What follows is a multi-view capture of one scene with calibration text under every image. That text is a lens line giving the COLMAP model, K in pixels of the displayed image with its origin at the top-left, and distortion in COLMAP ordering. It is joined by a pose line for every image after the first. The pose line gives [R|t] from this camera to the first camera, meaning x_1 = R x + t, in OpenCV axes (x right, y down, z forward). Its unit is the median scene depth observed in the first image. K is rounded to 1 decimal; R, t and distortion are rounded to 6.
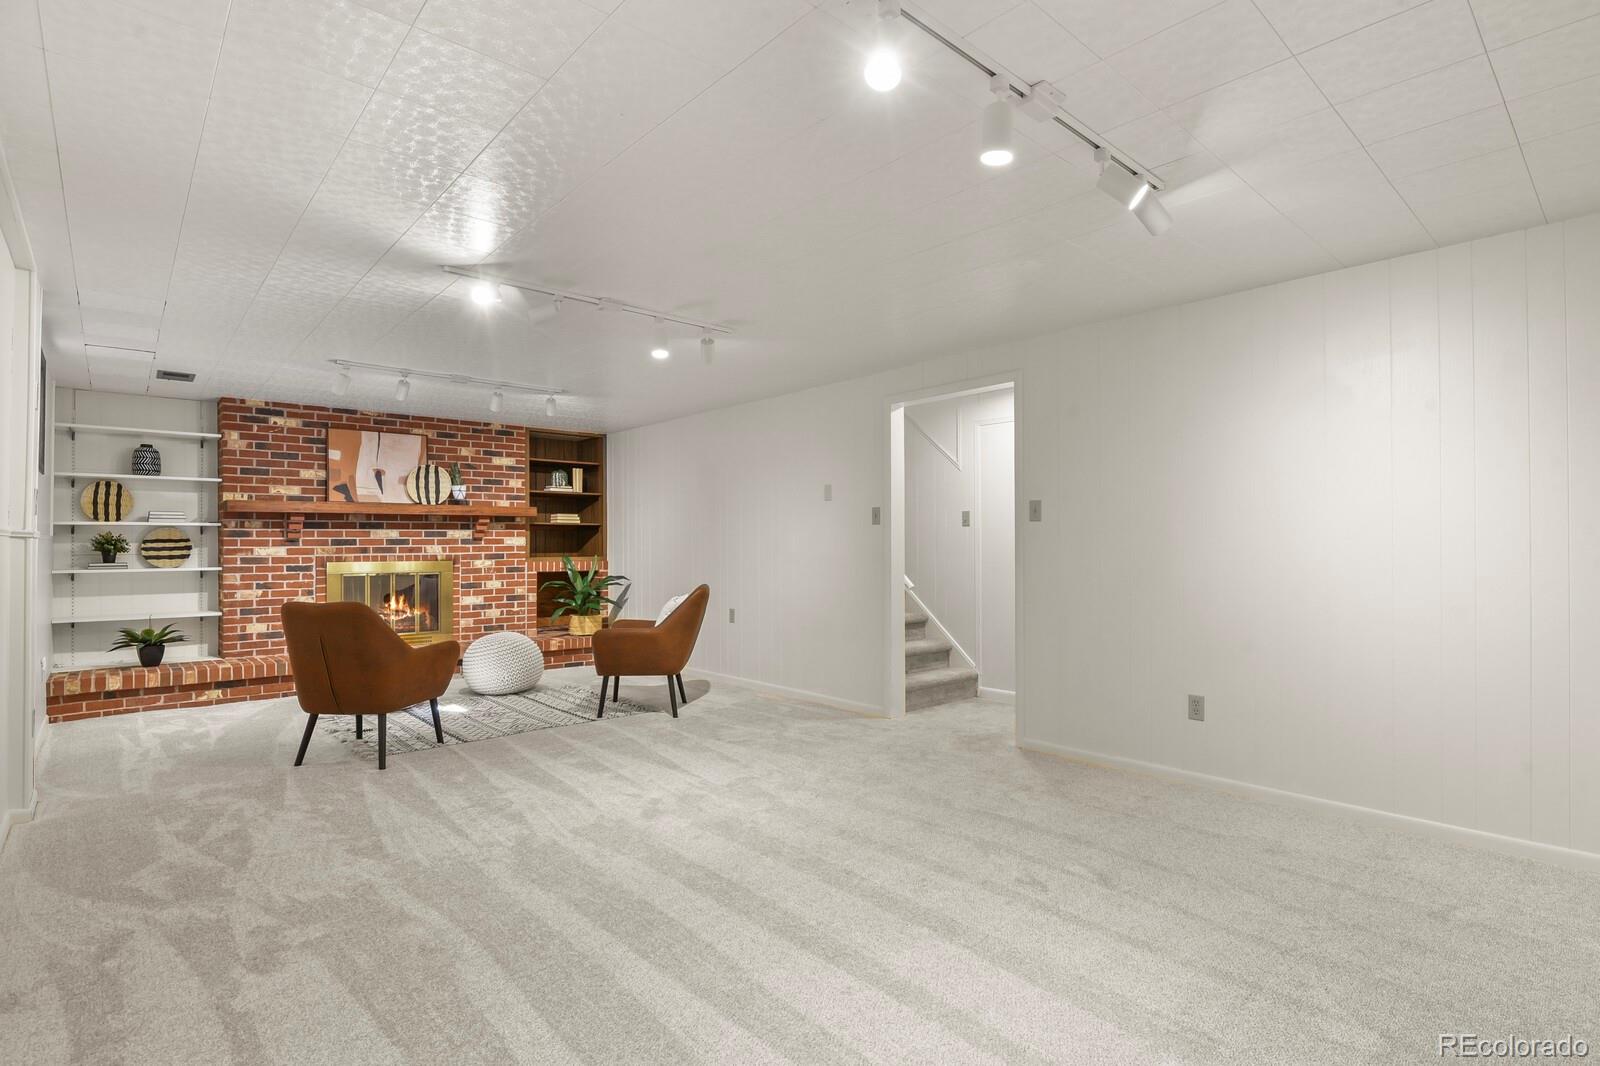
lens RADIAL K [[779.9, 0, 798.6], [0, 779.9, 536.3], [0, 0, 1]] dist [-0.020416, -0.002150]
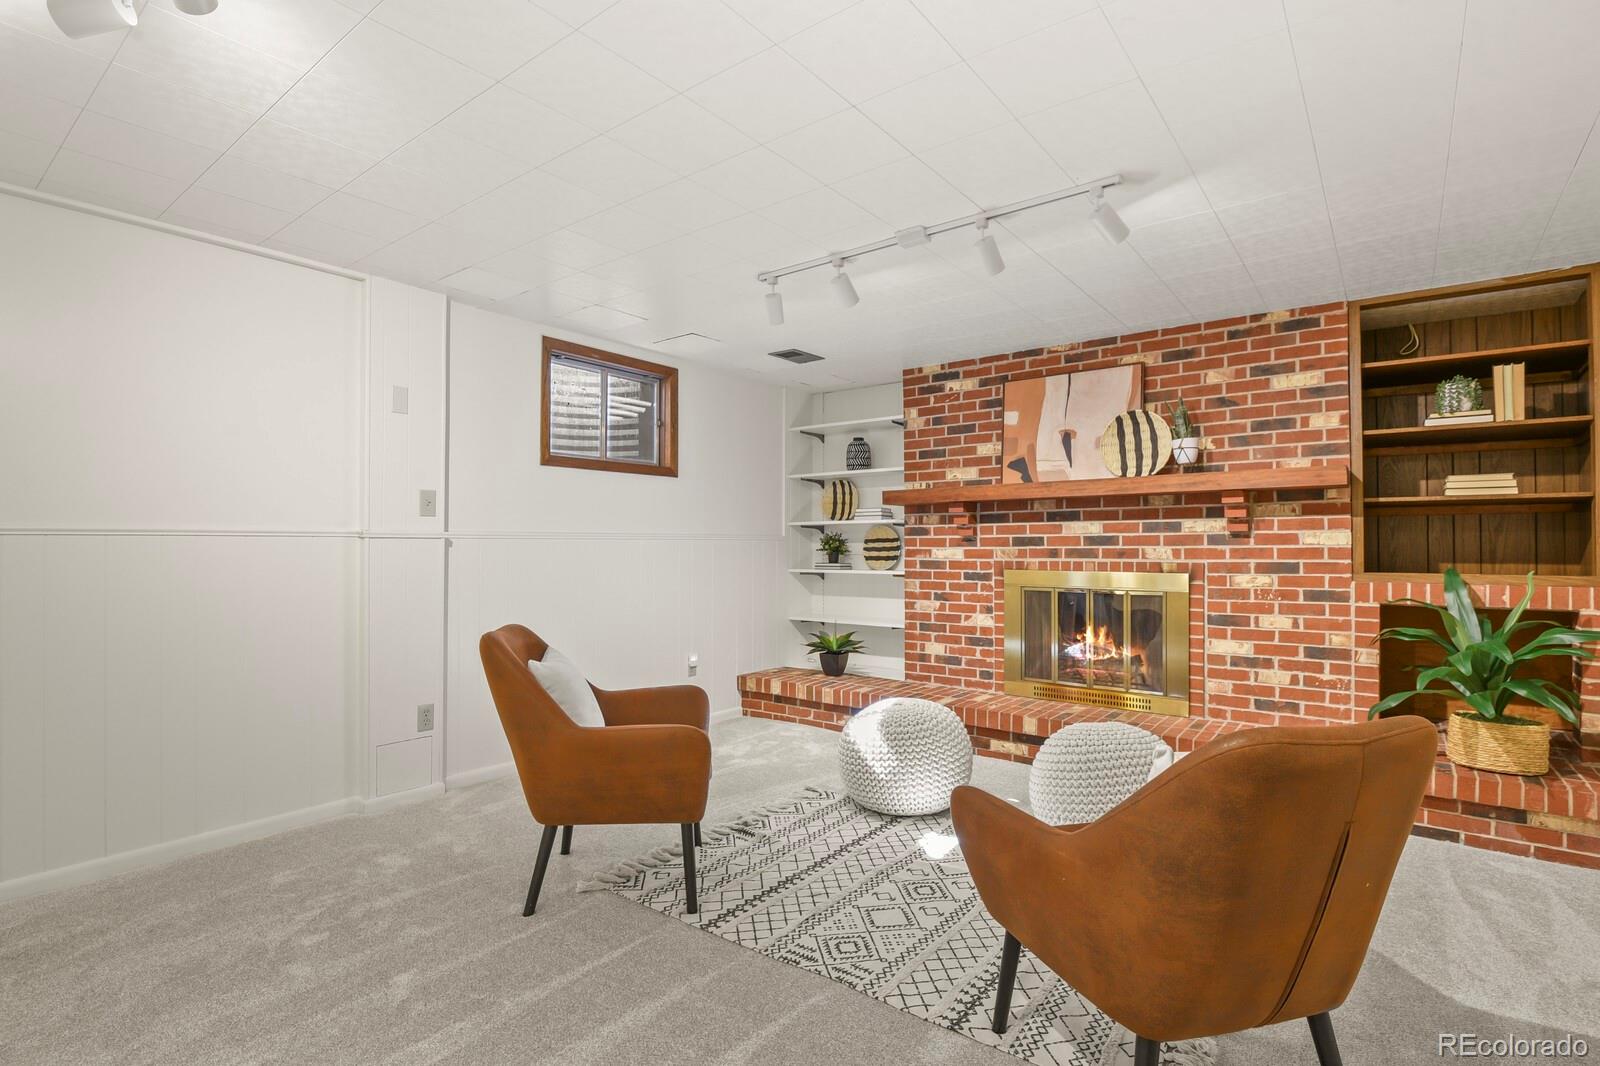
lens RADIAL K [[779.9, 0, 800.1], [0, 779.9, 534.7], [0, 0, 1]] dist [-0.020416, -0.002150]
pose [[0.177717, -0.009181, -0.984039, 0.064190], [0.010927, 0.999913, -0.007356, 0.004498], [0.984021, -0.009445, 0.177801, 0.652681]]
